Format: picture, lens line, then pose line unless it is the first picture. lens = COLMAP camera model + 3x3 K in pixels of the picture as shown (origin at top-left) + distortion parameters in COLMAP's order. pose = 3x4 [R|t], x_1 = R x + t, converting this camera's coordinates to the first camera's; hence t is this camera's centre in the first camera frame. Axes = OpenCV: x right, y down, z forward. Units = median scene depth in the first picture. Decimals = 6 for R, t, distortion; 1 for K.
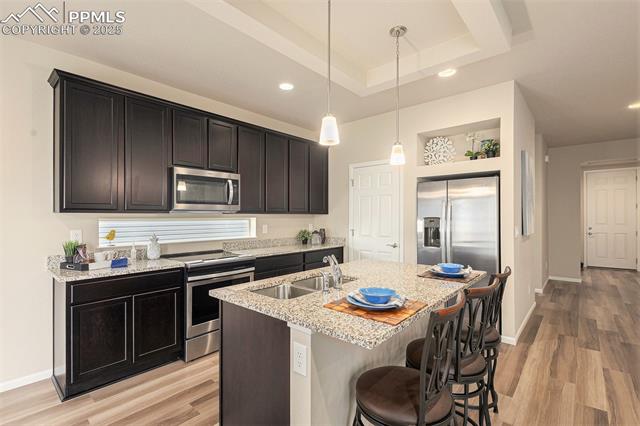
lens RADIAL K [[295.0, 0, 337.3], [0, 295.0, 215.9], [0, 0, 1]] dist [-0.001538, -0.000164]
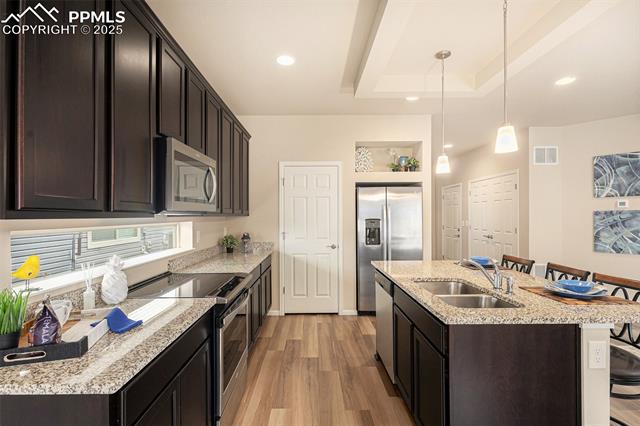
lens RADIAL K [[292.7, 0, 317.3], [0, 292.7, 215.0], [0, 0, 1]] dist [0.013330, -0.000064]
pose [[0.759300, -0.001778, 0.650738, -0.571360], [0.001924, 0.999998, 0.000487, -0.011570], [-0.650738, 0.000882, 0.759302, 0.295706]]
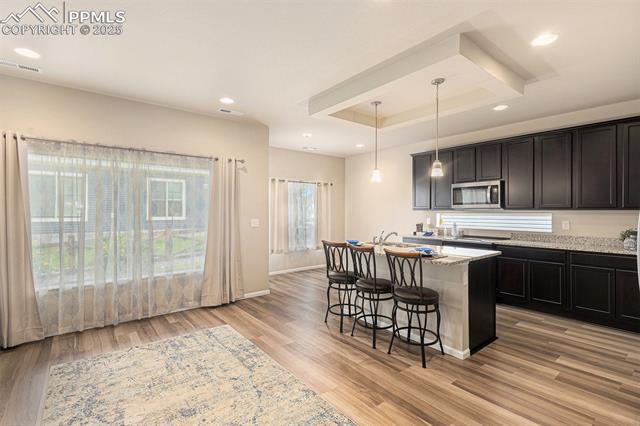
lens RADIAL K [[292.7, 0, 317.3], [0, 292.7, 215.0], [0, 0, 1]] dist [0.013330, -0.000064]
pose [[-0.199544, 0.013947, -0.979790, 1.095128], [0.006152, 0.999897, 0.012981, -0.008896], [0.979870, -0.003437, -0.199609, 0.458080]]
